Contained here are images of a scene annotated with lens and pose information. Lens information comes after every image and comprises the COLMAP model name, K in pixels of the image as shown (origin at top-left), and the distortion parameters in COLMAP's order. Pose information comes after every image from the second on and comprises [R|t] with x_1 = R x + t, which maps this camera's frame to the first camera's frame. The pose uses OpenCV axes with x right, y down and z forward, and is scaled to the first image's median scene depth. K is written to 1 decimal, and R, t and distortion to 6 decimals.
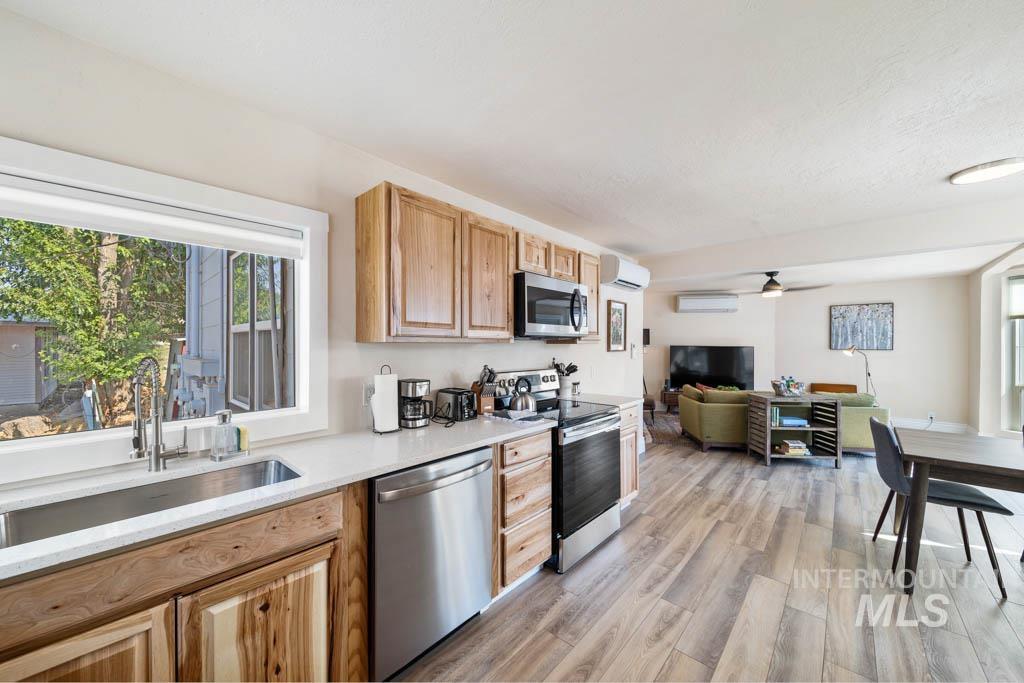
lens RADIAL K [[364.5, 0, 514.2], [0, 364.5, 346.1], [0, 0, 1]] dist [0.001303, -0.000999]
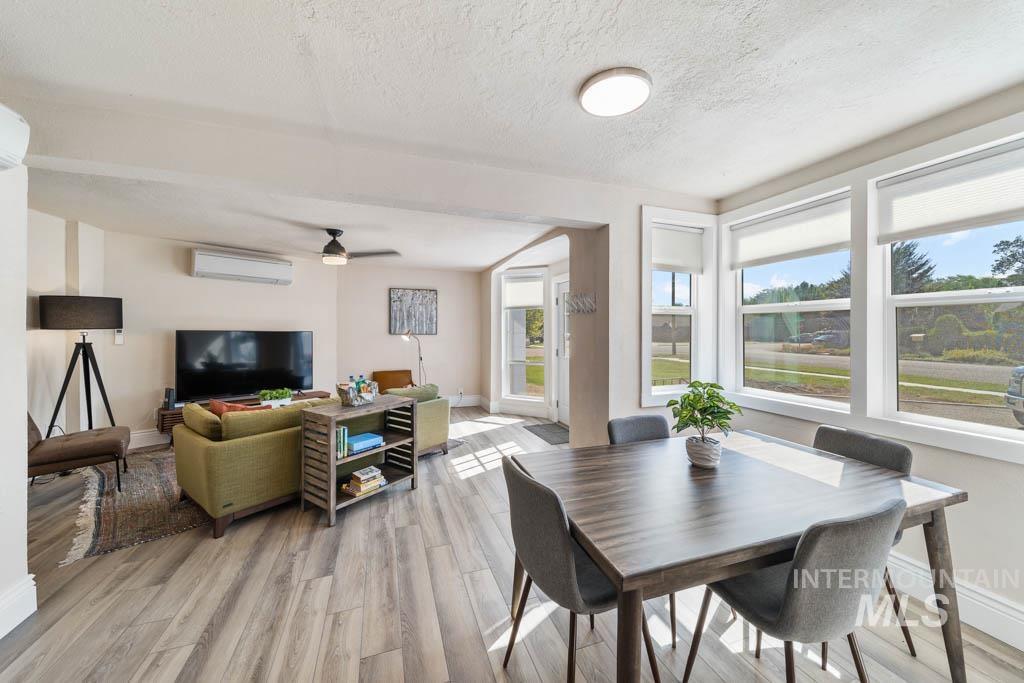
lens RADIAL K [[364.5, 0, 514.0], [0, 364.5, 329.3], [0, 0, 1]] dist [0.001303, -0.000999]
pose [[0.469003, 0.000140, 0.883197, 0.276301], [0.002083, 0.999997, -0.001265, -0.002928], [-0.883194, 0.002433, 0.469001, 0.410012]]
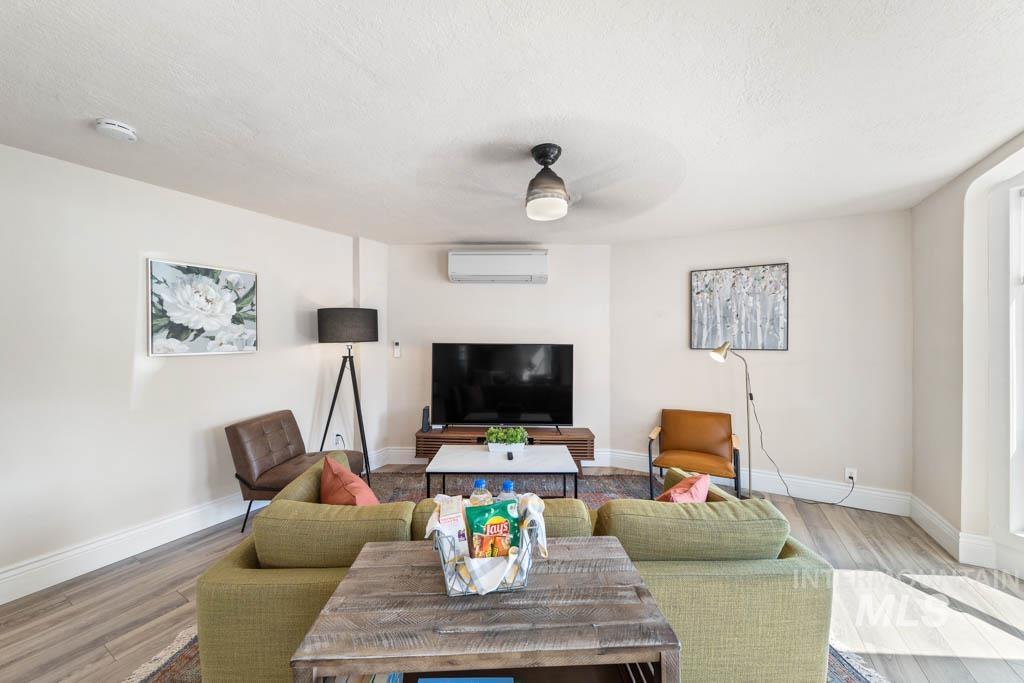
lens RADIAL K [[364.5, 0, 515.2], [0, 364.5, 343.1], [0, 0, 1]] dist [0.001303, -0.000999]
pose [[0.973608, -0.004982, 0.228174, 0.714595], [0.004389, 0.999986, 0.003104, -0.004875], [-0.228186, -0.002021, 0.973615, 0.774496]]
